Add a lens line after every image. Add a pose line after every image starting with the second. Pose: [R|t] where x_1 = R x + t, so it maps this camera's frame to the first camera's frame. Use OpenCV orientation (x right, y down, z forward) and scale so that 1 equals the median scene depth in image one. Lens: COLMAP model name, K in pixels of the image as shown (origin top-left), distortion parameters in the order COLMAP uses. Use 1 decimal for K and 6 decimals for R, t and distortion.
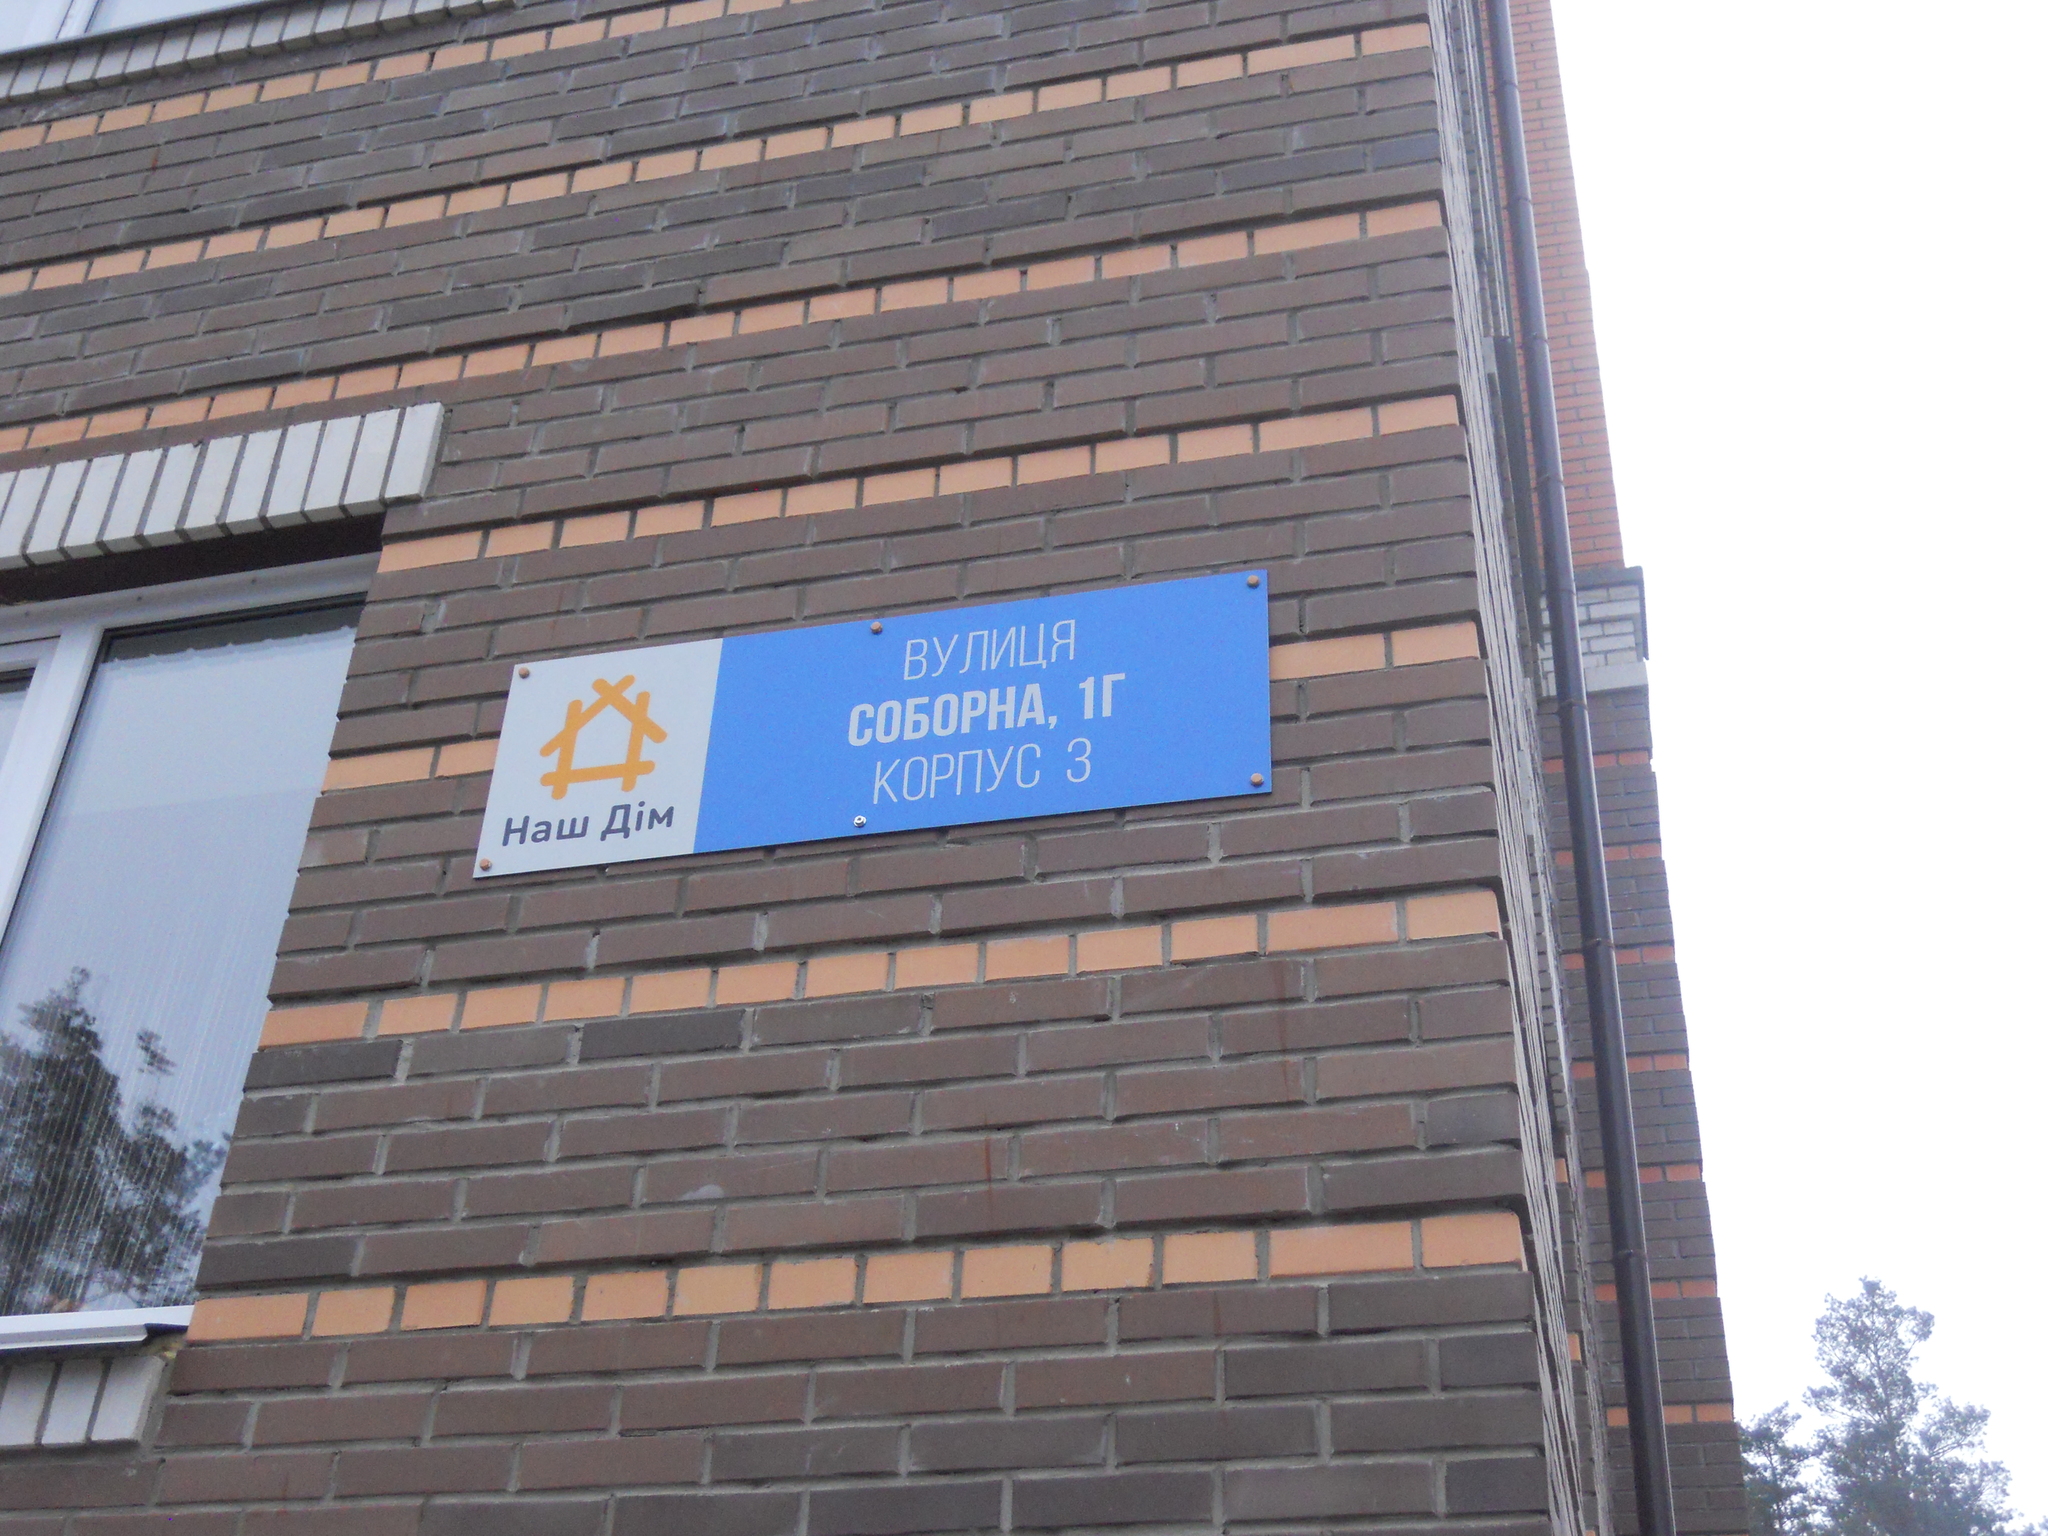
lens RADIAL K [[2427.9, 0, 1024.0], [0, 2427.9, 768.0], [0, 0, 1]] dist [-0.022626, -0.046510]
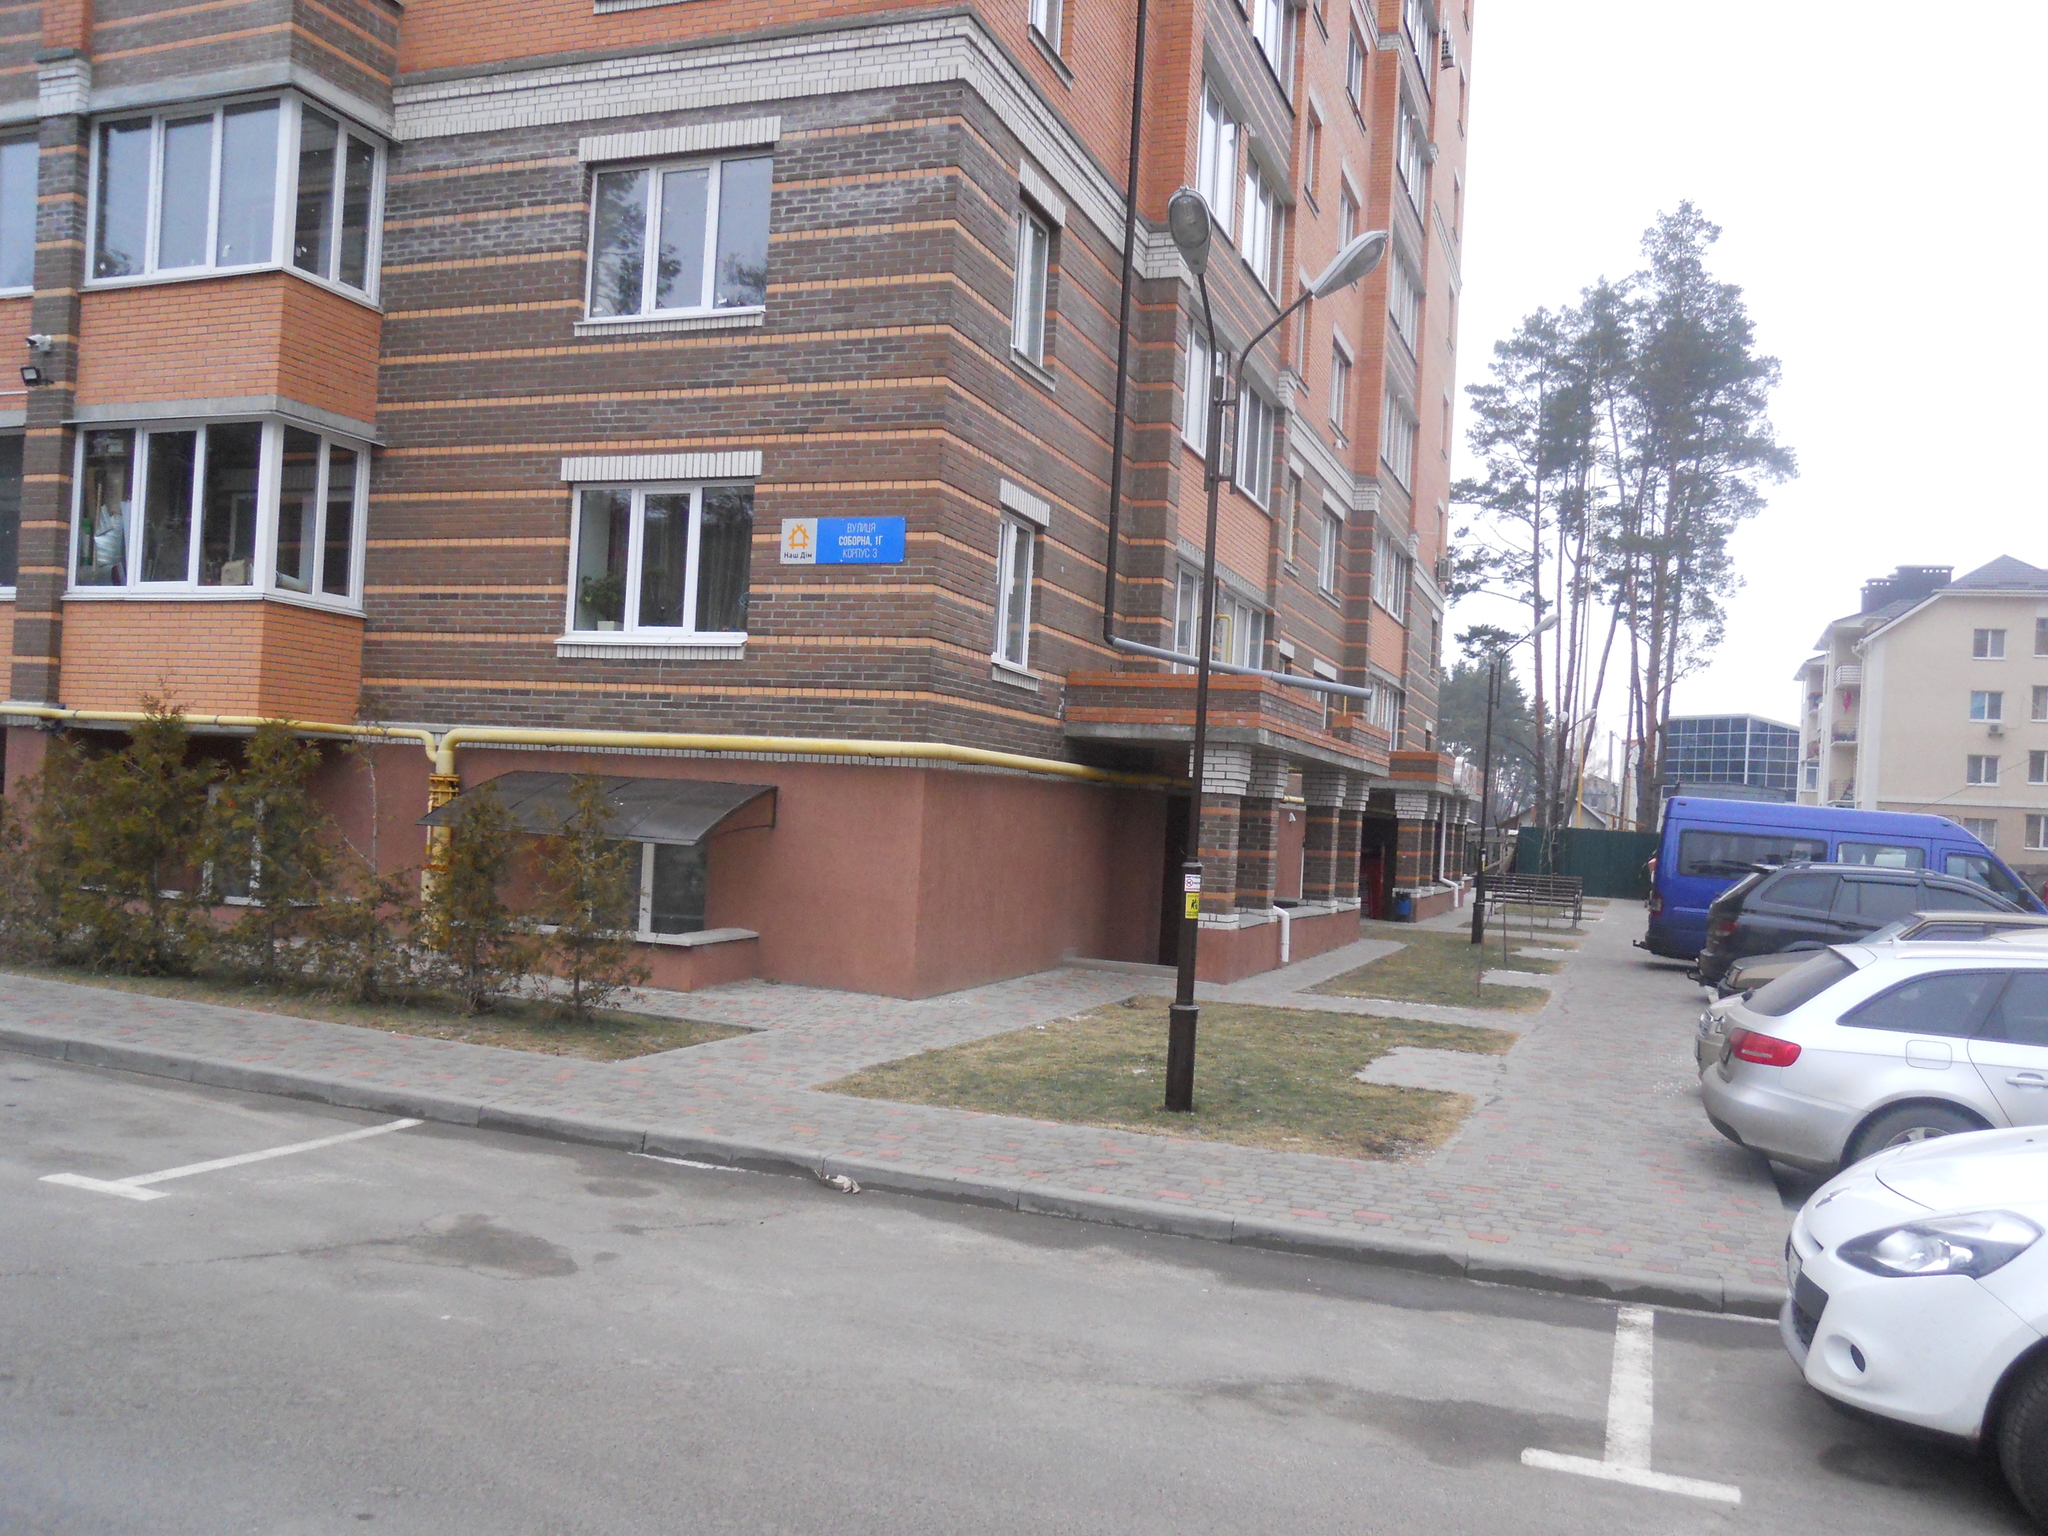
lens RADIAL K [[1678.1, 0, 1046.0], [0, 1678.1, 818.4], [0, 0, 1]] dist [-0.038730, 0.014349]
pose [[0.994386, 0.010395, -0.105303, 0.830969], [0.052284, 0.816925, 0.574370, -1.710577], [0.091995, -0.576651, 0.811795, -2.545305]]
